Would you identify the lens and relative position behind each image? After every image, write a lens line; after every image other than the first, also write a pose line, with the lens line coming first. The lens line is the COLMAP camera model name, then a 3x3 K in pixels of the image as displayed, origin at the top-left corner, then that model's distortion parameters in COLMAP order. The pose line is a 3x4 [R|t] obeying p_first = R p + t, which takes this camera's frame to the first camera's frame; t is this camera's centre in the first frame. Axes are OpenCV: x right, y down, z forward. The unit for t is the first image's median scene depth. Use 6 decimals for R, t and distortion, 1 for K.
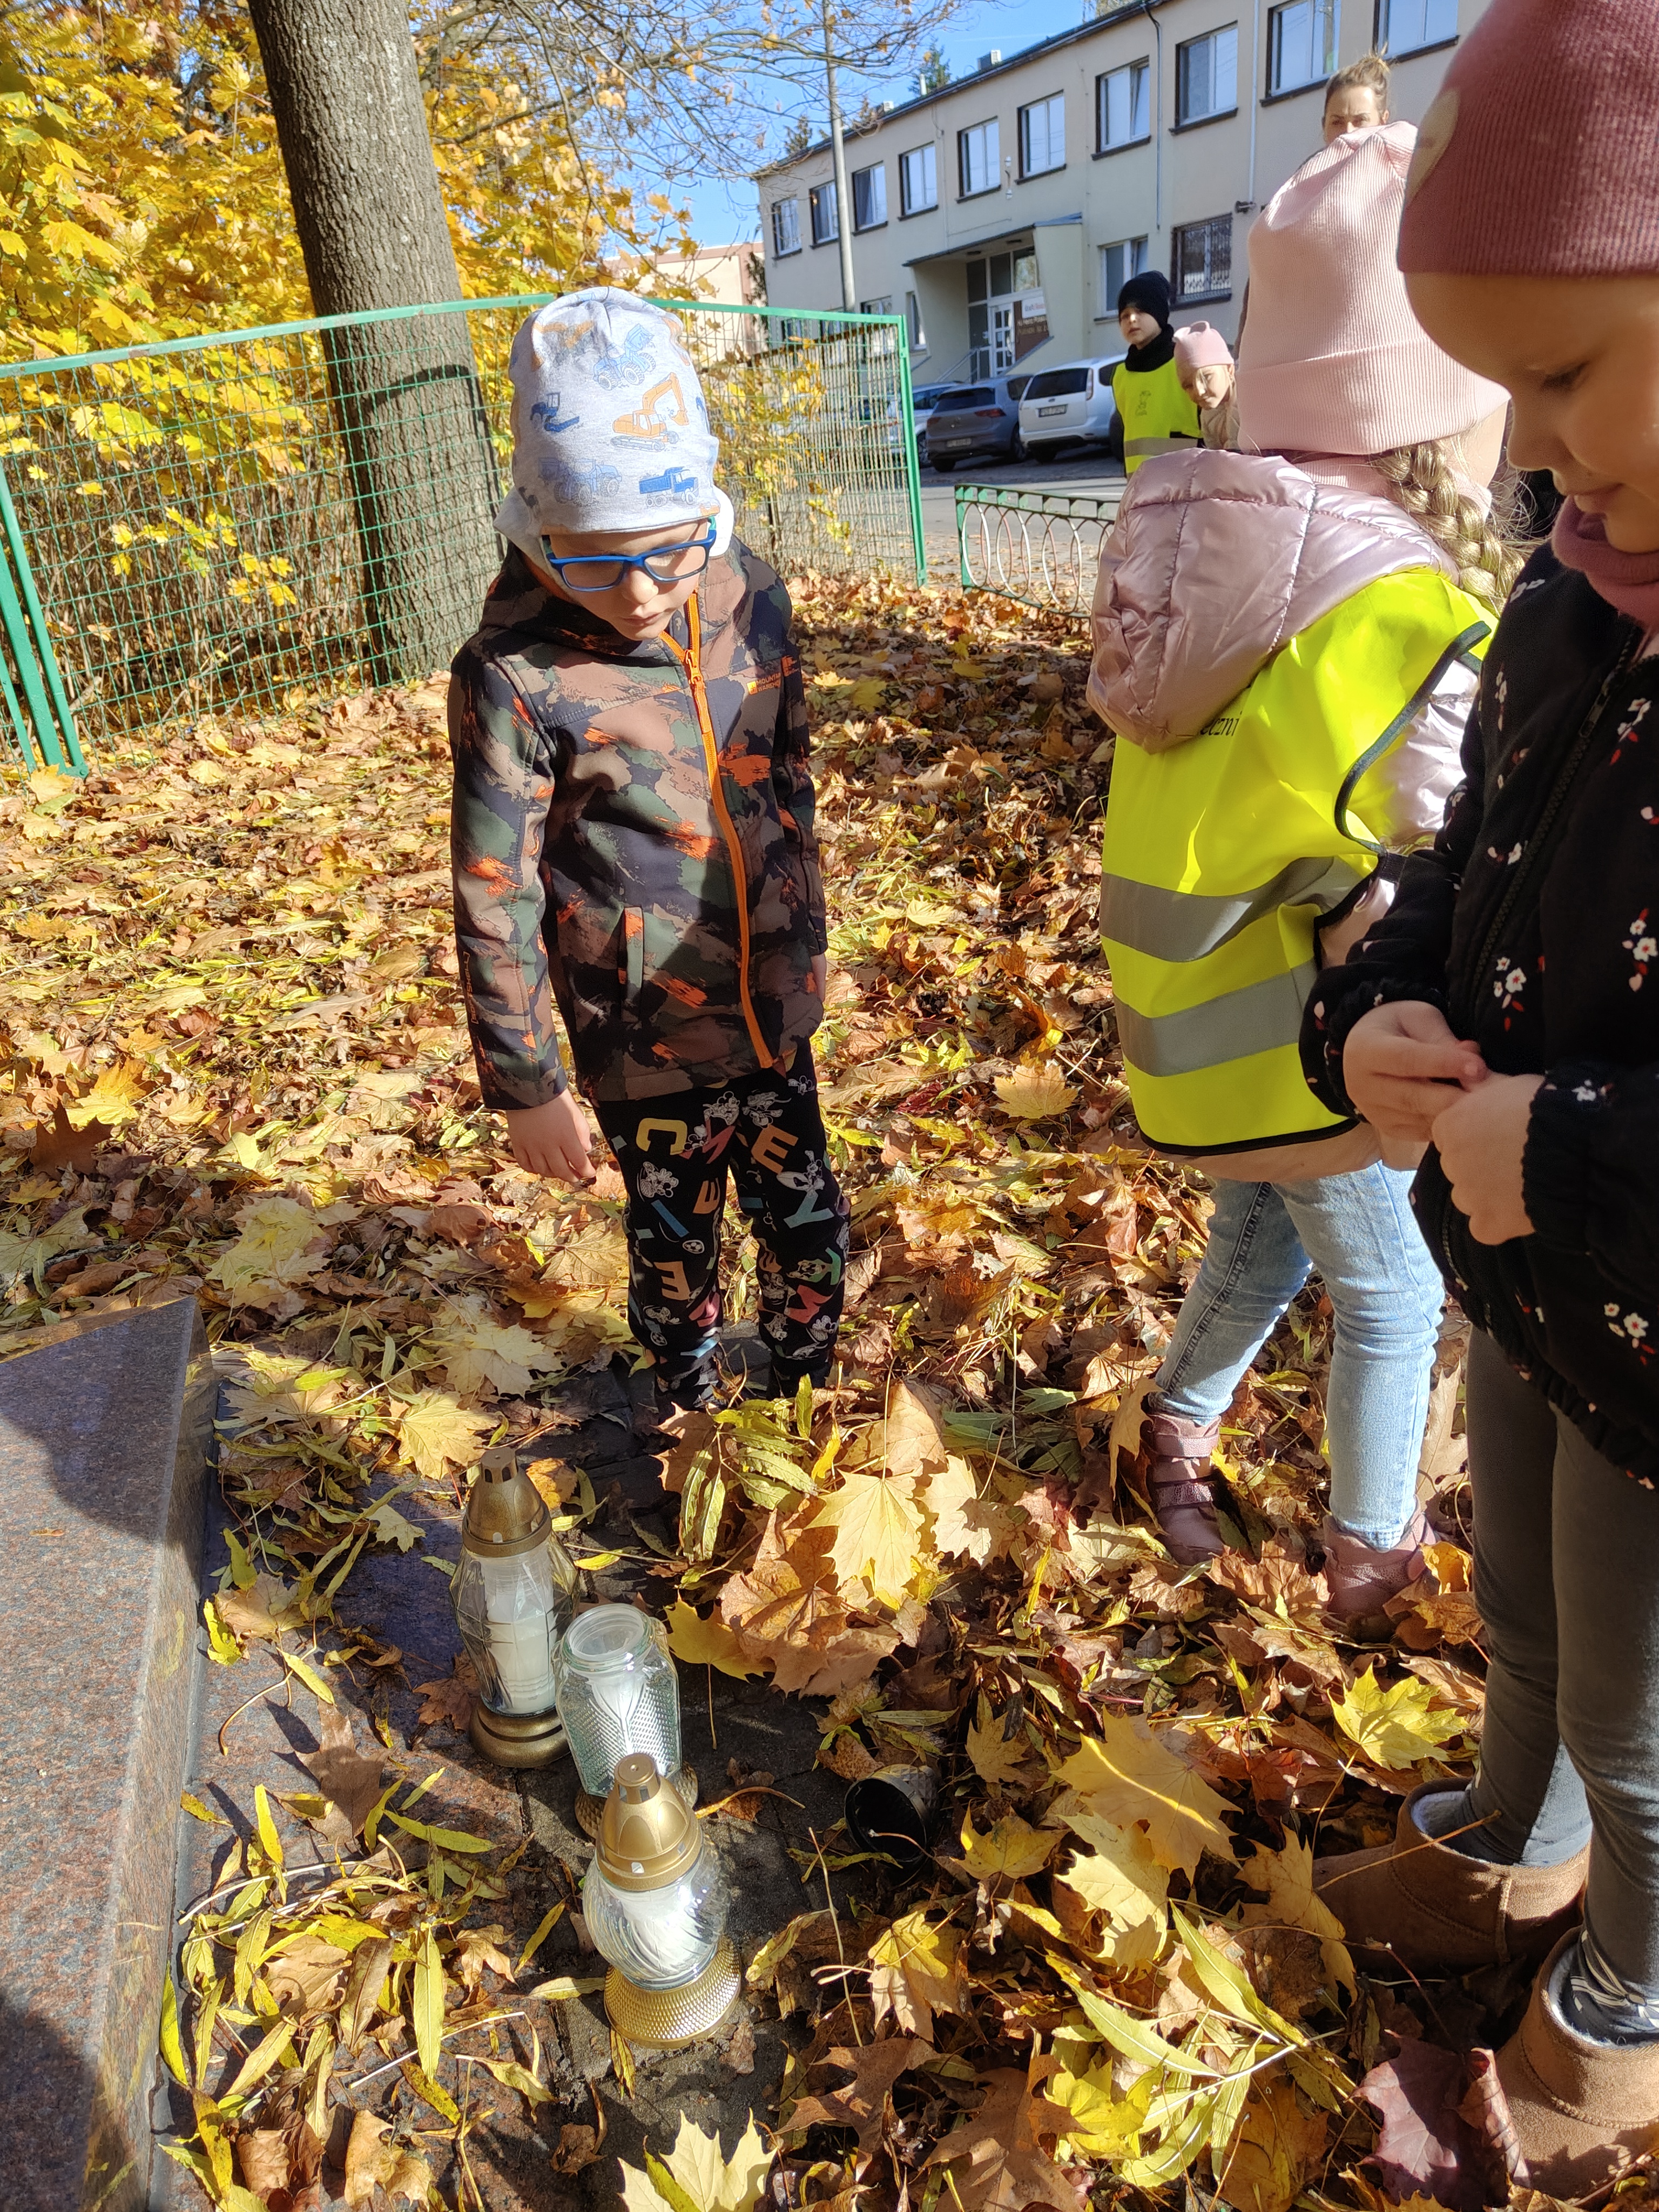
lens RADIAL K [[1556.3, 0, 830.5], [0, 1556.3, 1131.8], [0, 0, 1]] dist [0.012814, -0.006493]
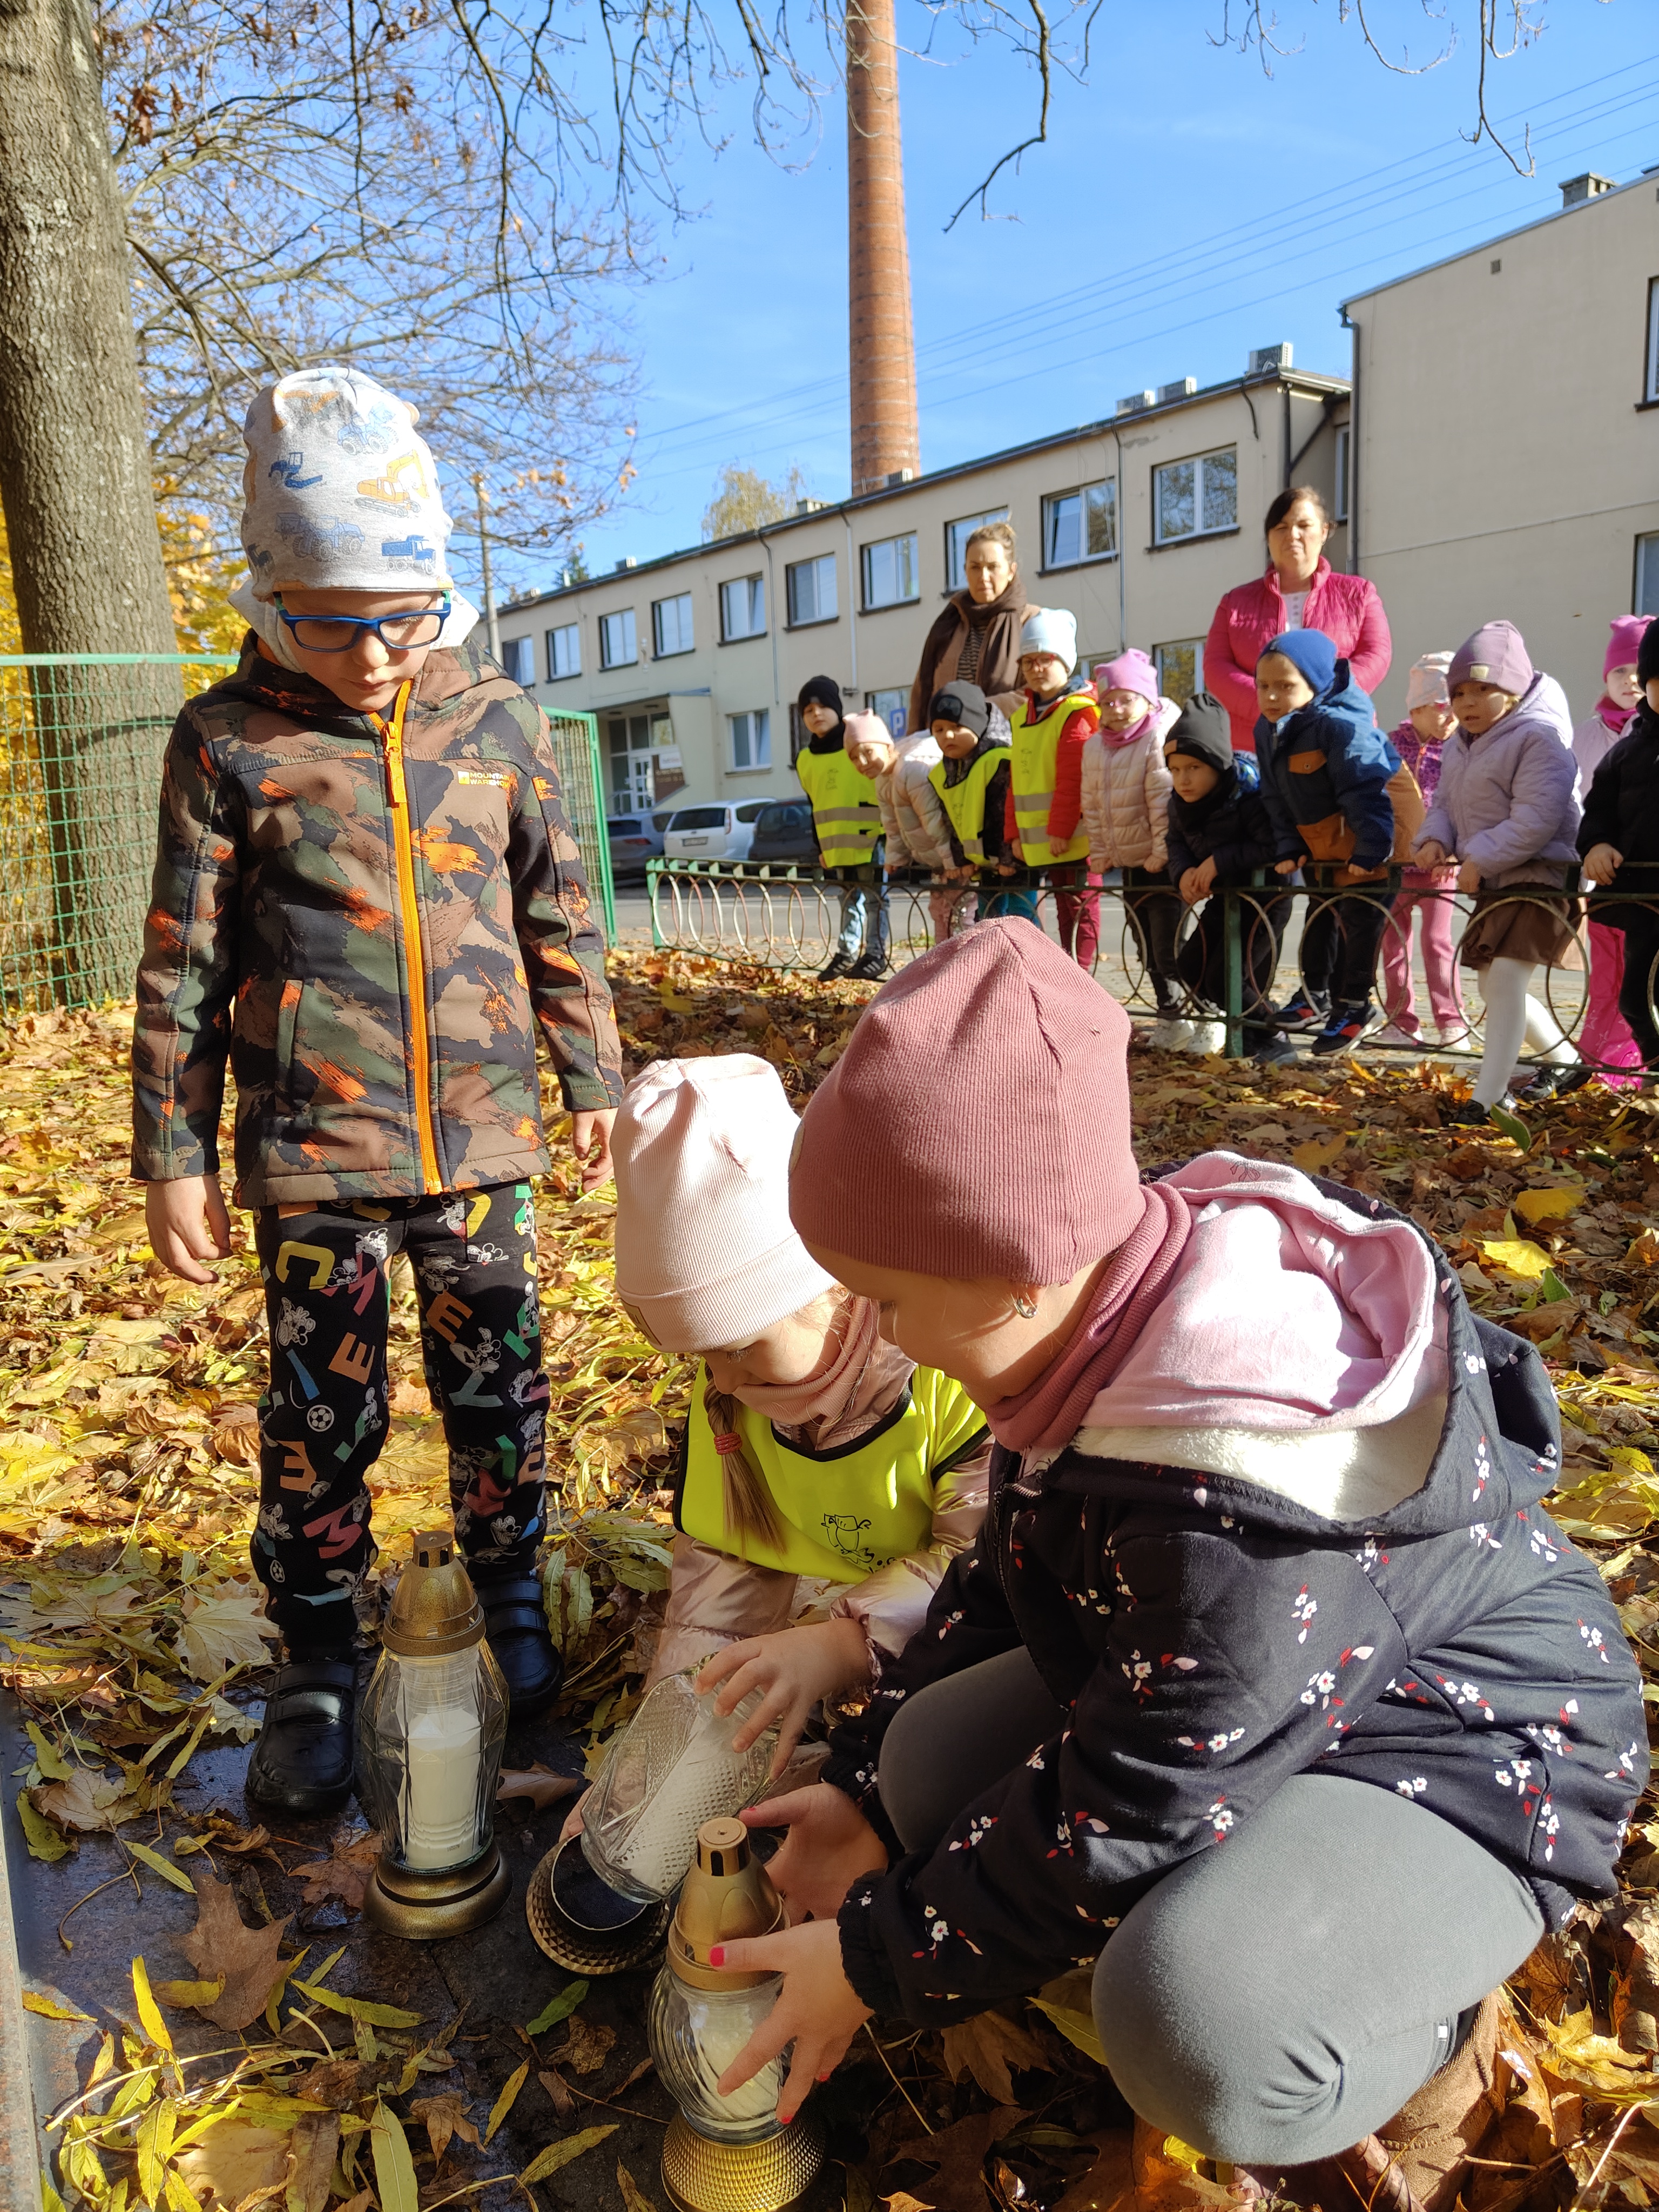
lens RADIAL K [[1552.3, 0, 829.5], [0, 1552.3, 1106.0], [0, 0, 1]] dist [0.006609, 0.005126]
pose [[0.975825, 0.004381, 0.218512, -0.073962], [0.053295, 0.964848, -0.257347, 0.083786], [-0.211958, 0.262771, 0.941289, 0.020608]]
